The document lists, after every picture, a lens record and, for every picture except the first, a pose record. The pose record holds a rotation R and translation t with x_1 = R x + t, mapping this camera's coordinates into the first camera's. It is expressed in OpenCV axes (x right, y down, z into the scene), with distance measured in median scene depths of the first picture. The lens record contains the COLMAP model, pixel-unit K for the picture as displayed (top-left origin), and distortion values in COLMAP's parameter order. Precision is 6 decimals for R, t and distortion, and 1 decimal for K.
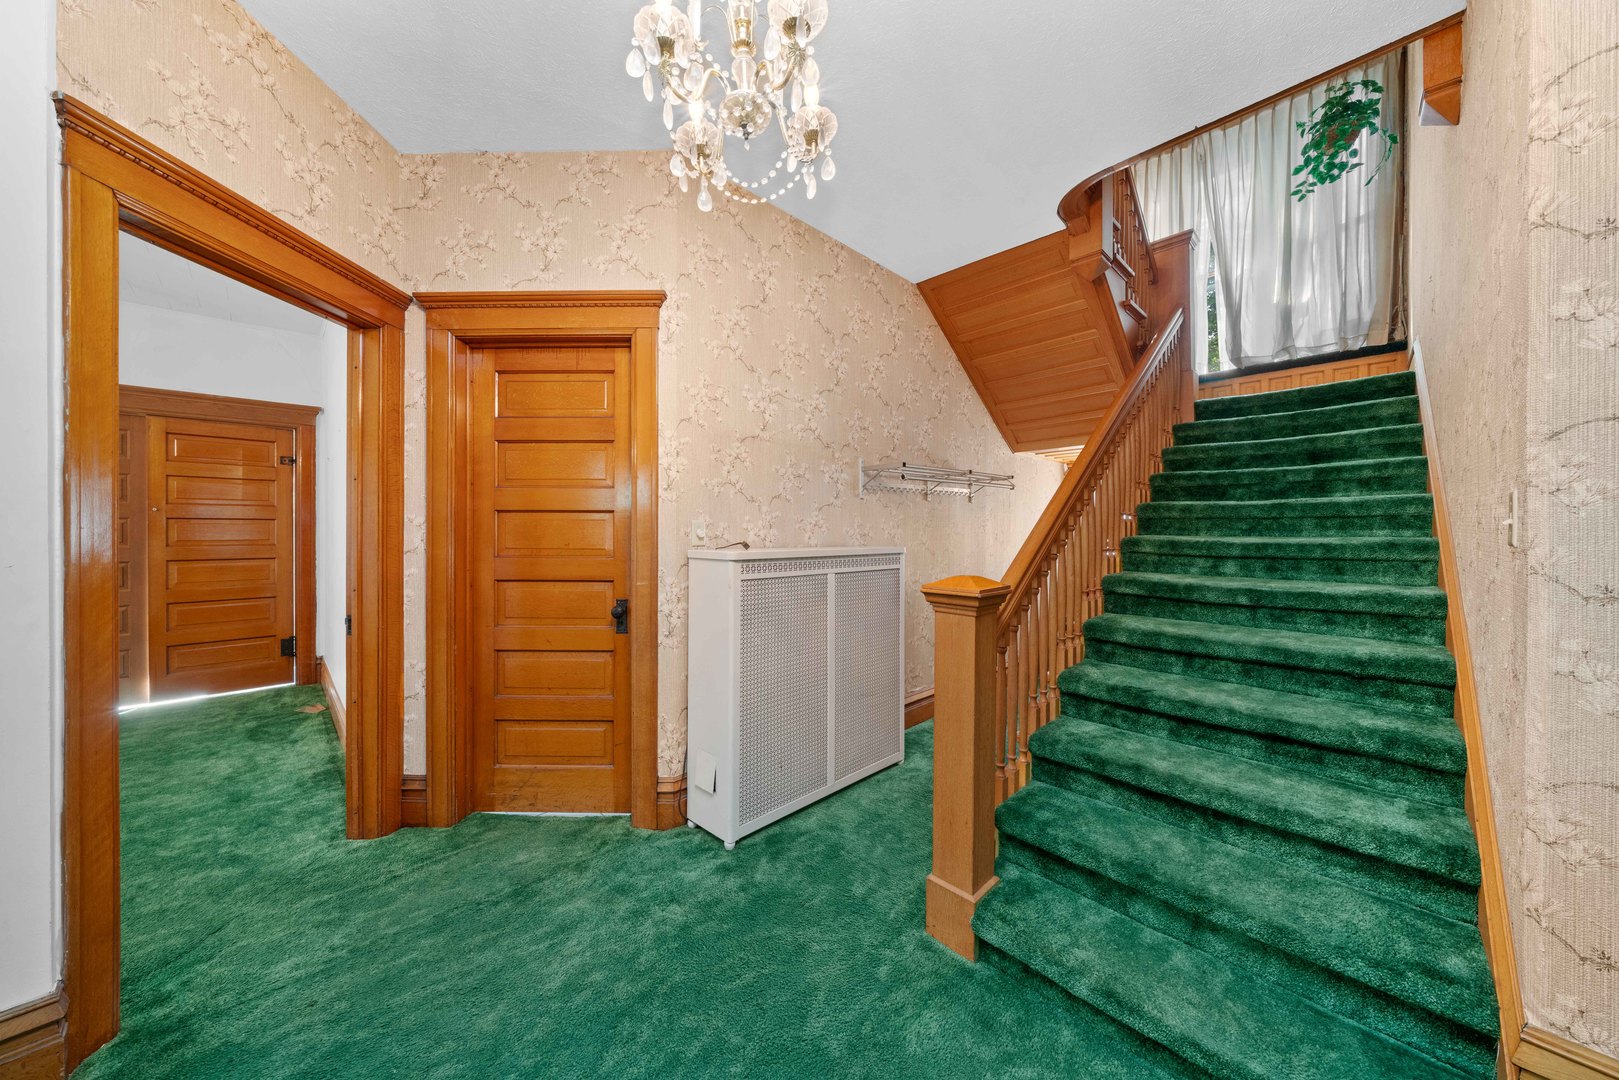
lens RADIAL K [[548.6, 0, 806.1], [0, 548.6, 536.7], [0, 0, 1]] dist [-0.005279, -0.000241]
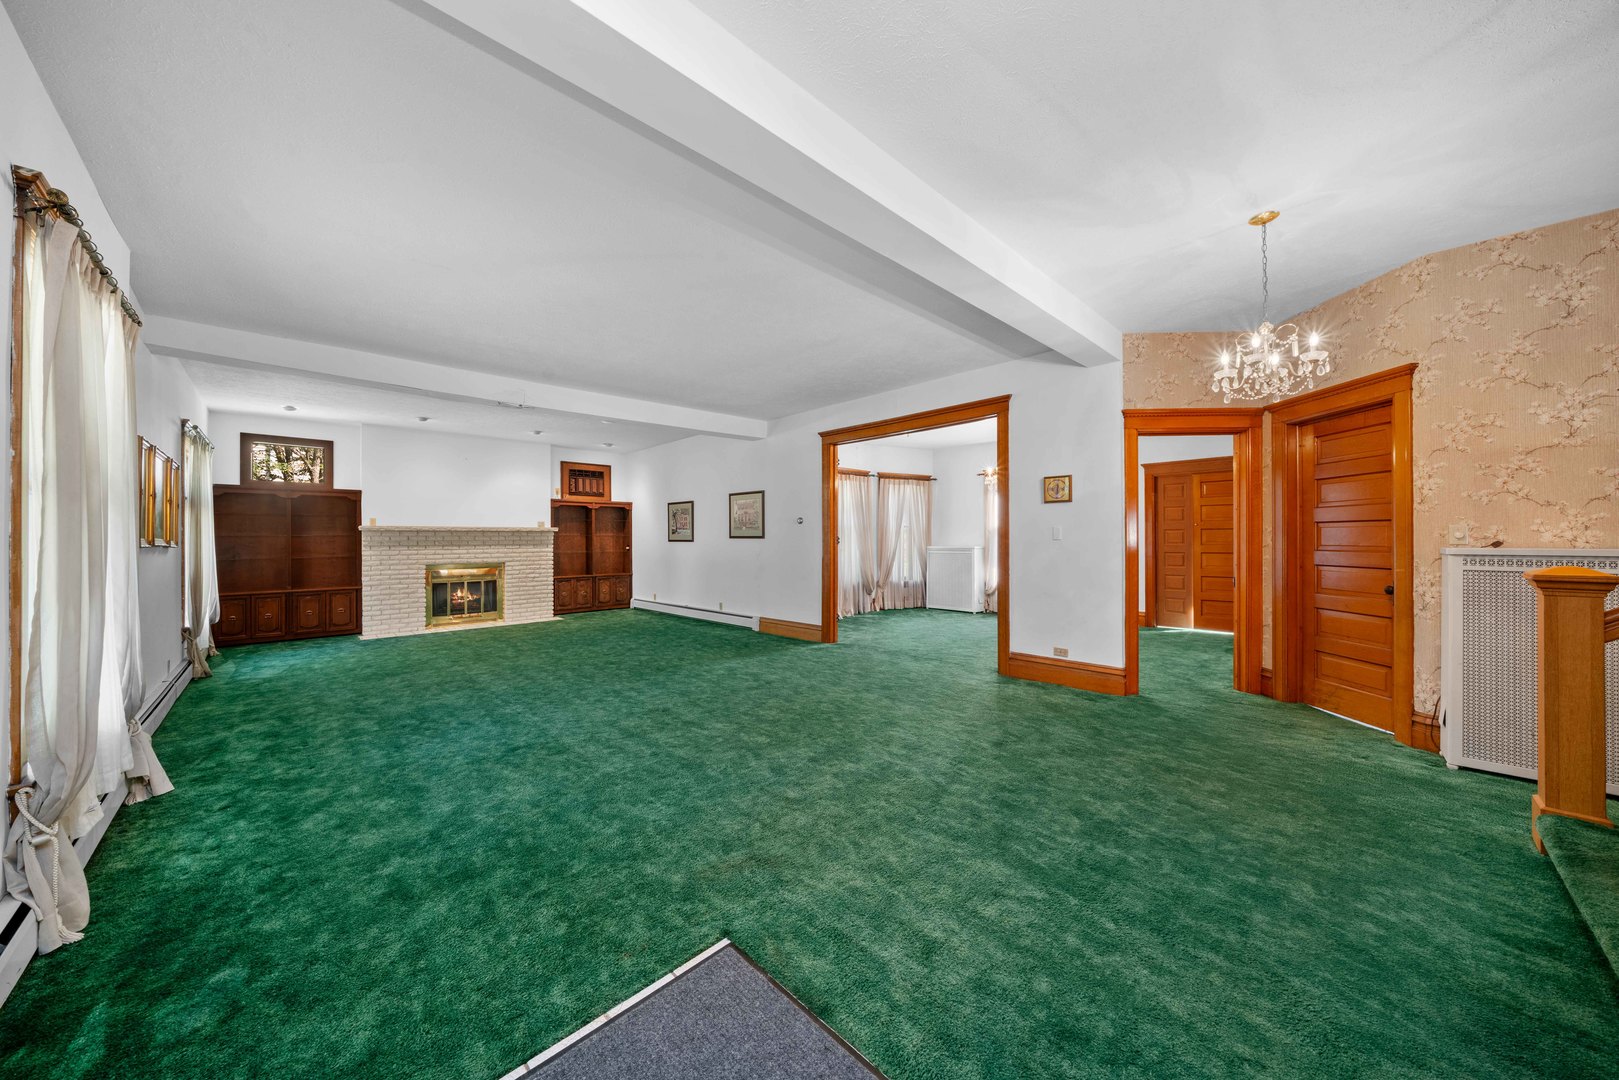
lens RADIAL K [[548.6, 0, 792.6], [0, 548.6, 535.7], [0, 0, 1]] dist [-0.005279, -0.000241]
pose [[-0.020292, -0.008263, -0.999760, 1.146118], [-0.002698, 0.999963, -0.008210, 0.010529], [0.999790, 0.002531, -0.020314, -0.552169]]
